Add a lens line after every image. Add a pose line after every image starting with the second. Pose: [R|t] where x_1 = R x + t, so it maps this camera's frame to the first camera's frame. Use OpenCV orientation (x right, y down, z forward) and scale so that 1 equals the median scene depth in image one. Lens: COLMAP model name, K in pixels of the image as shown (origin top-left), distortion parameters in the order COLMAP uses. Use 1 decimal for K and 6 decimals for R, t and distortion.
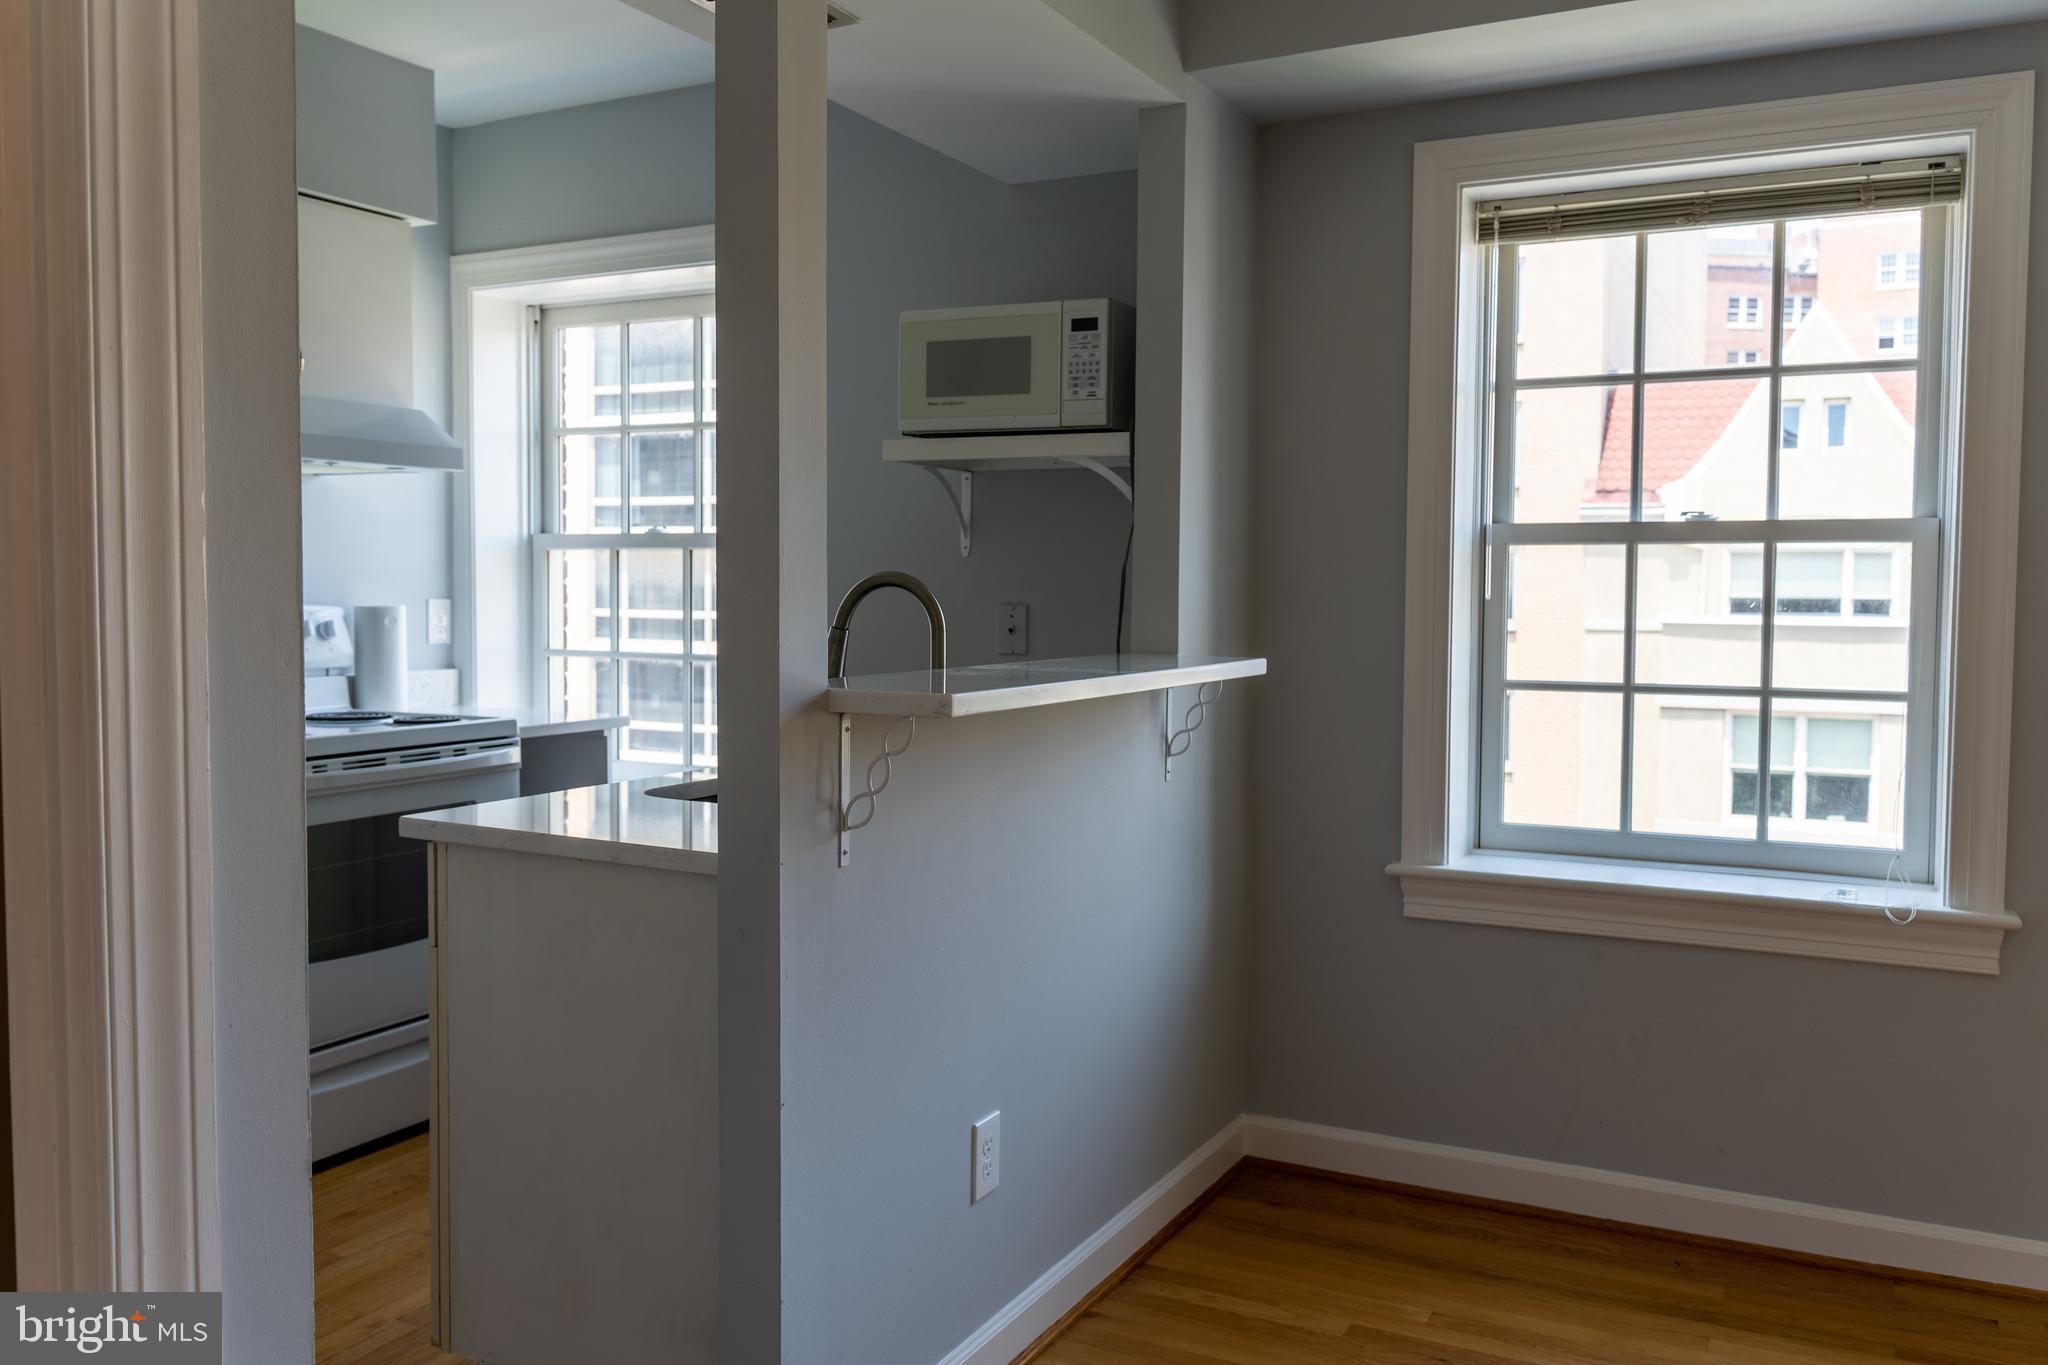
lens RADIAL K [[1642.2, 0, 1024.0], [0, 1642.2, 682.5], [0, 0, 1]] dist [-0.010773, -0.005655]
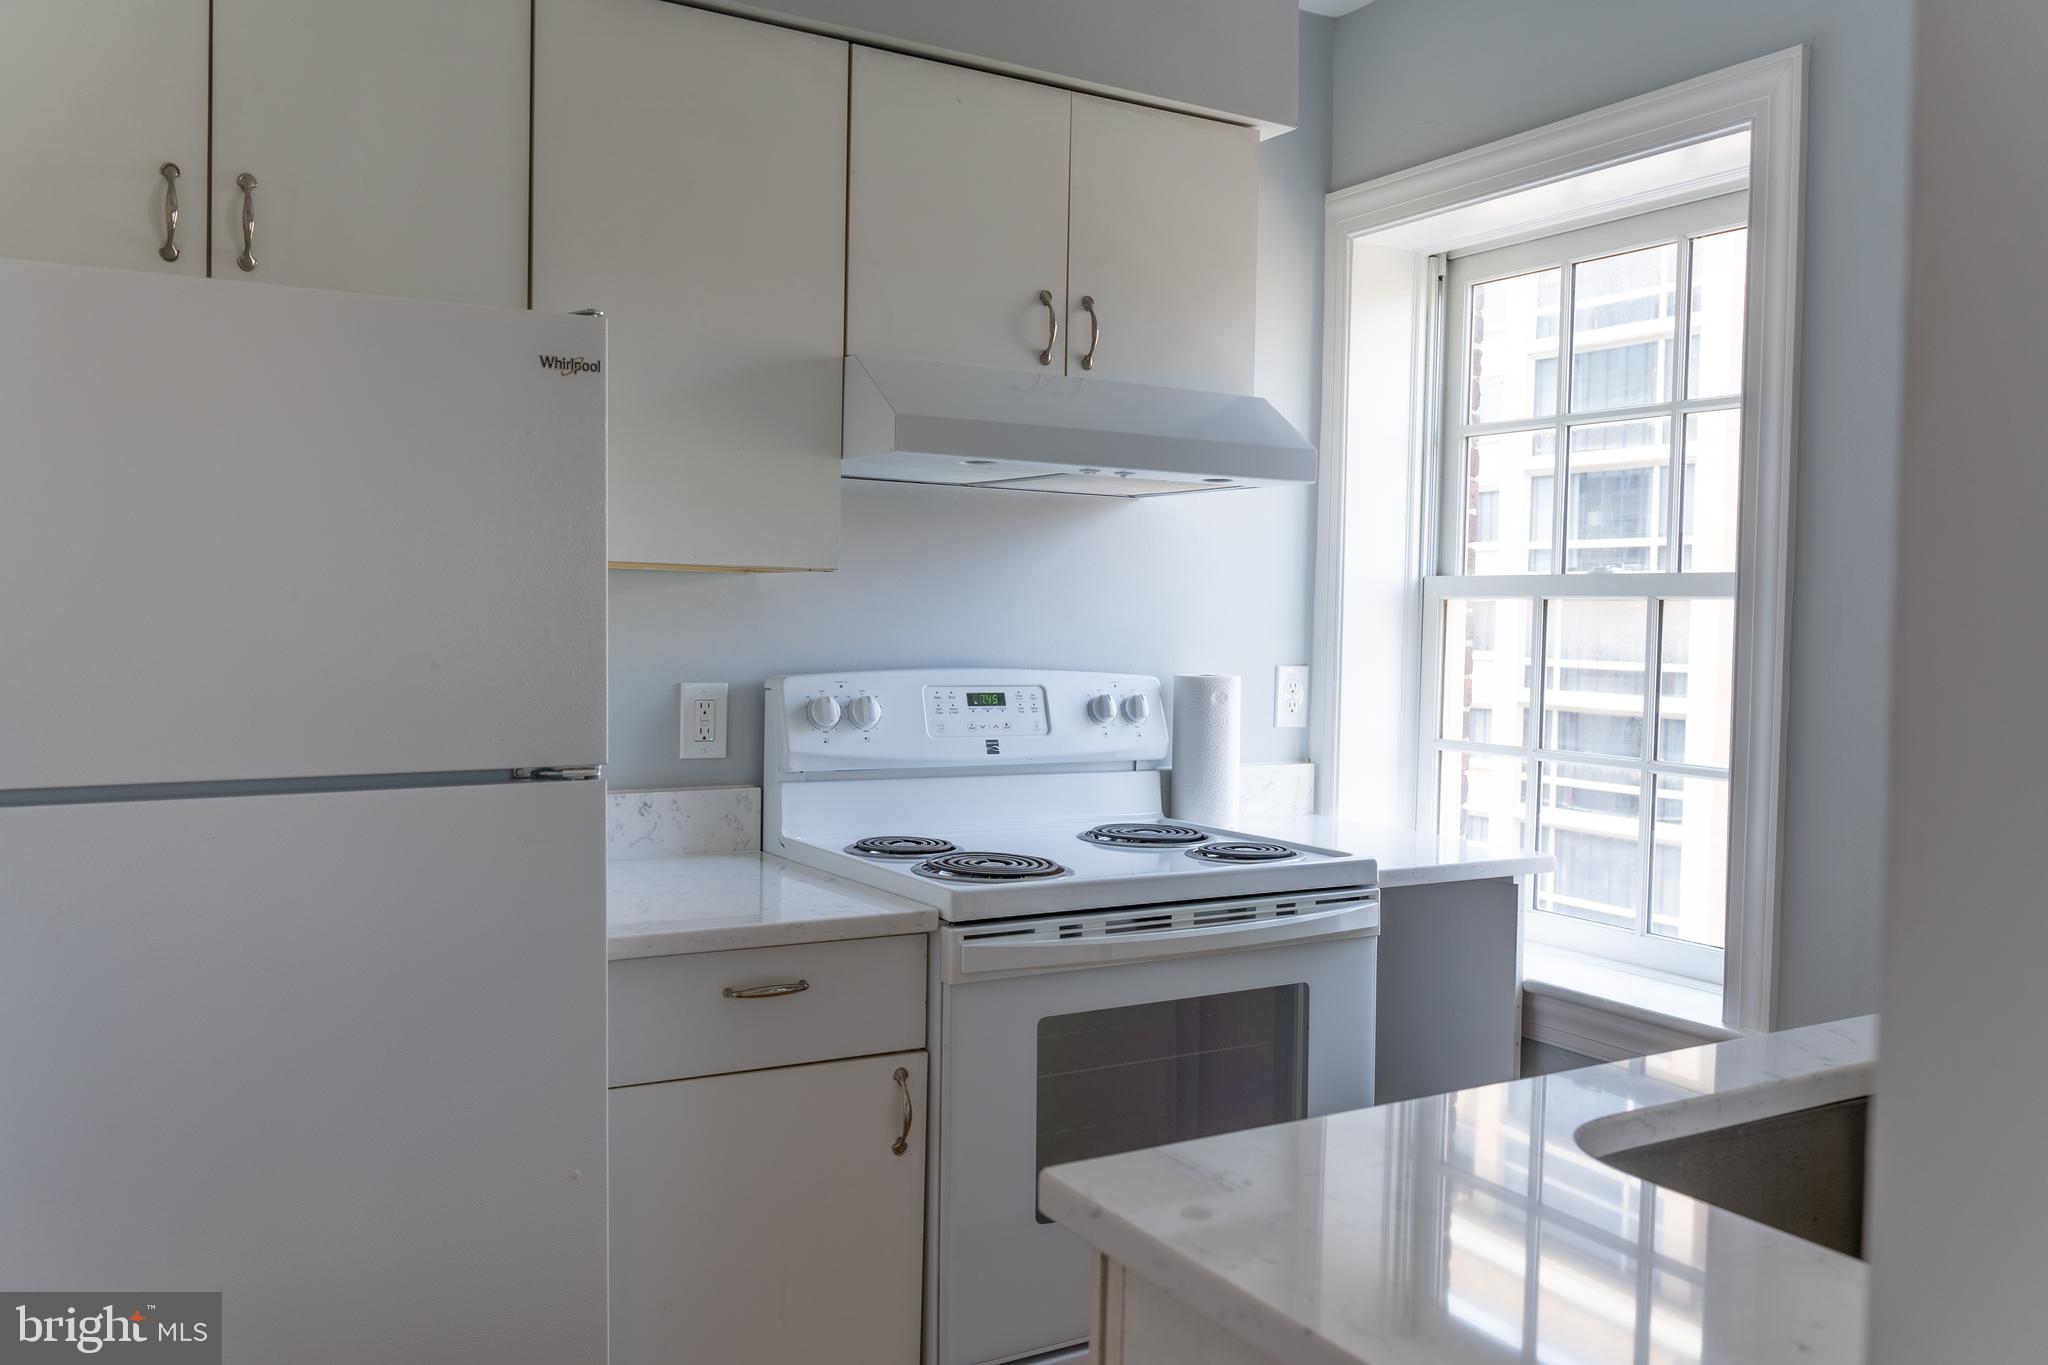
lens RADIAL K [[1642.2, 0, 1024.0], [0, 1642.2, 682.5], [0, 0, 1]] dist [-0.010773, -0.005655]
pose [[0.851003, 0.028823, -0.524369, -0.076783], [-0.043157, 0.998954, -0.015130, -0.027575], [0.523385, 0.035506, 0.851356, 0.319360]]
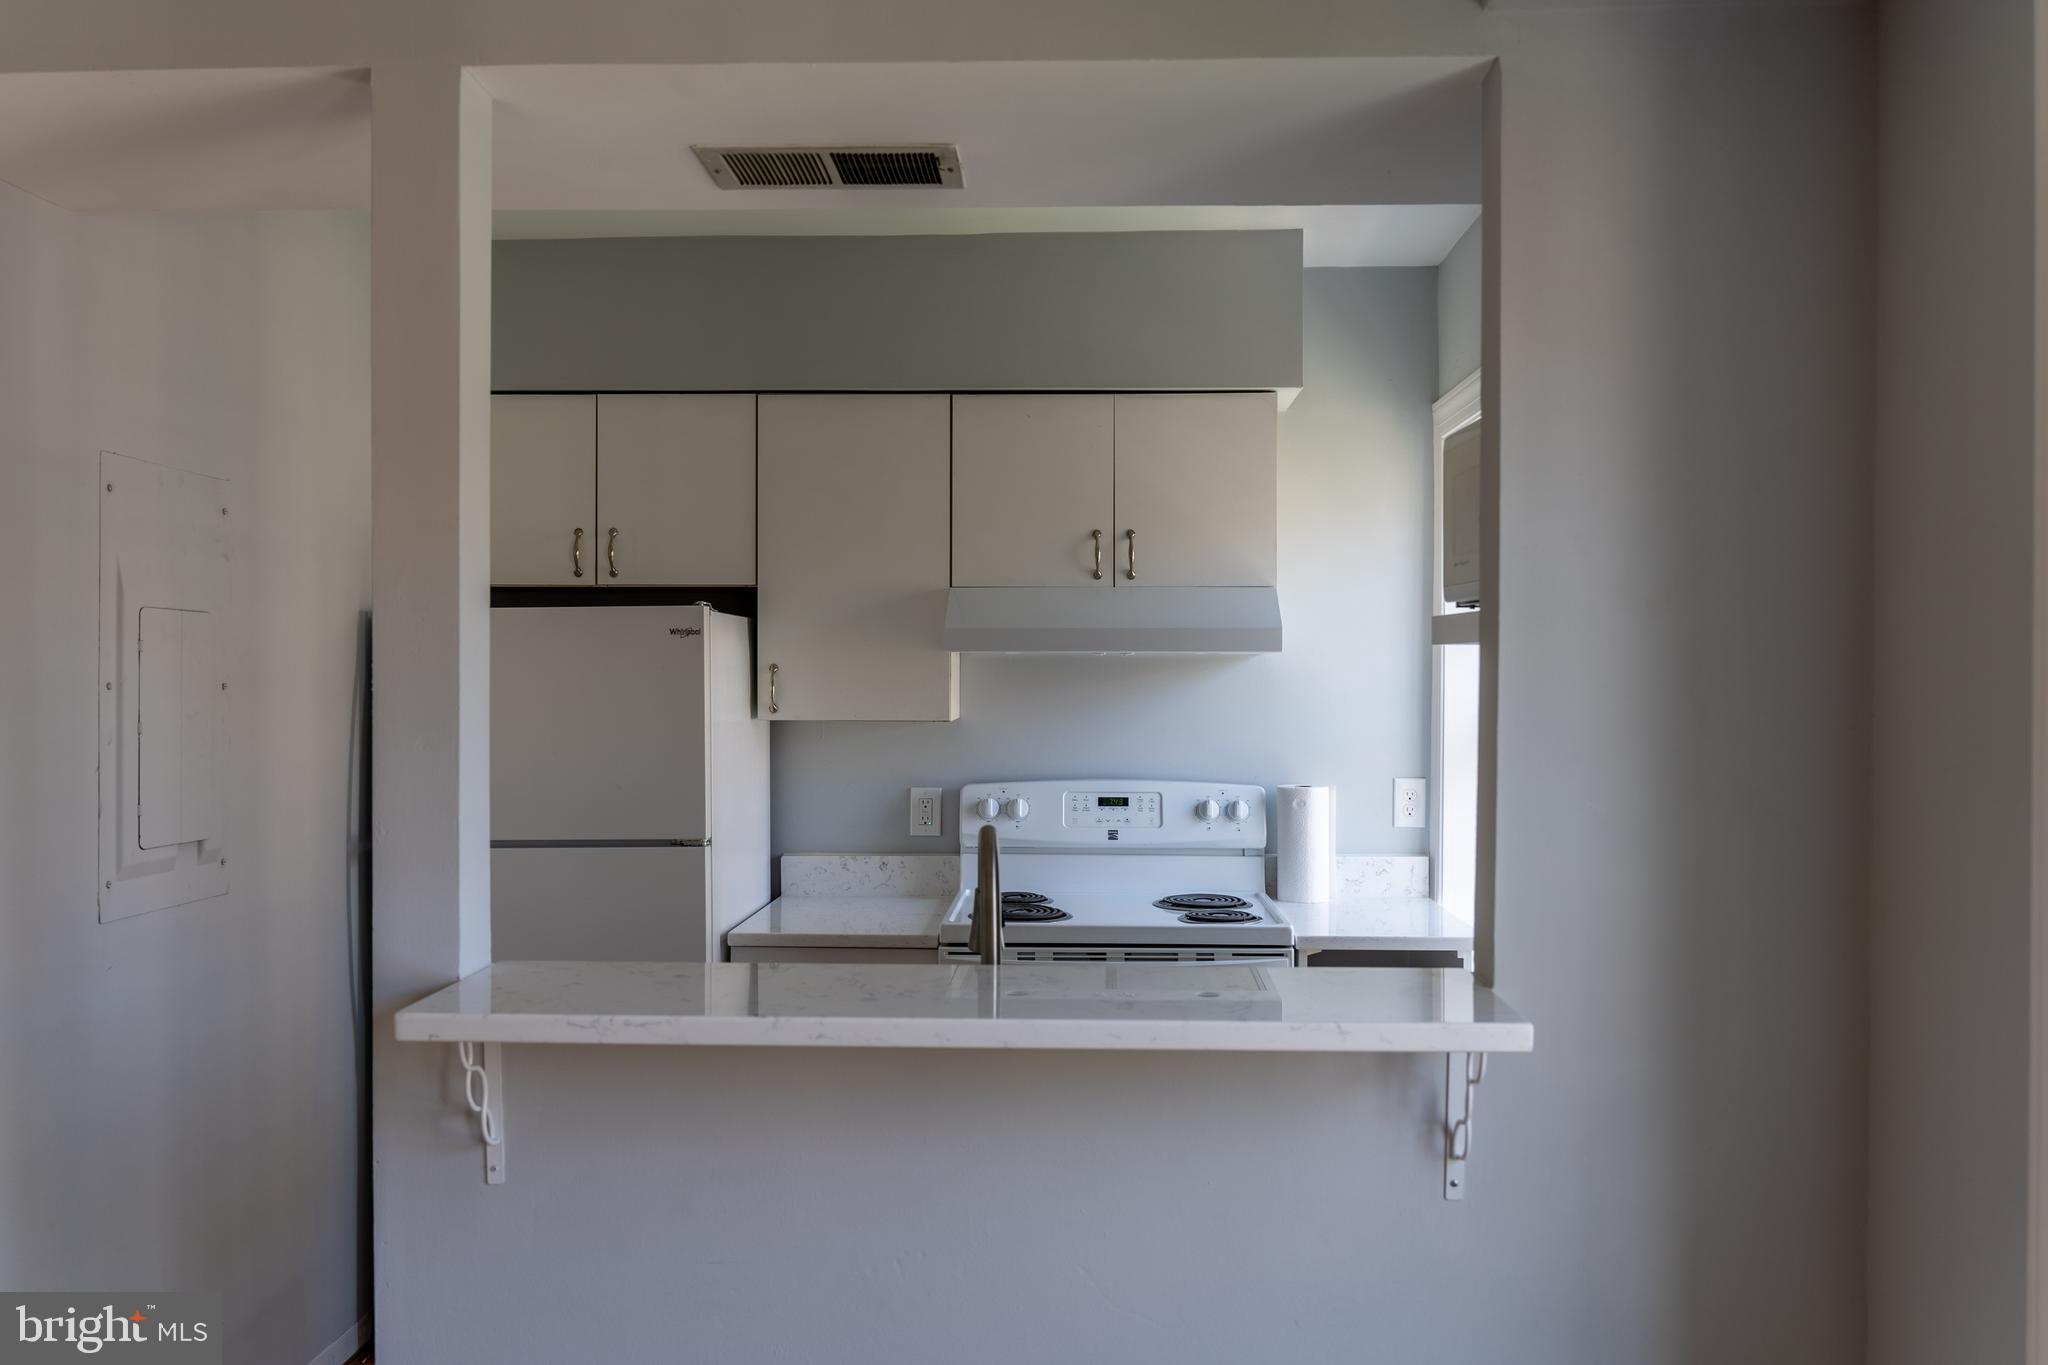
lens RADIAL K [[1642.2, 0, 1024.0], [0, 1642.2, 682.5], [0, 0, 1]] dist [-0.010773, -0.005655]
pose [[0.422479, -0.000542, -0.906373, 0.383368], [-0.051516, 0.998369, -0.024609, -0.070986], [0.904908, 0.057090, 0.421762, 0.416901]]
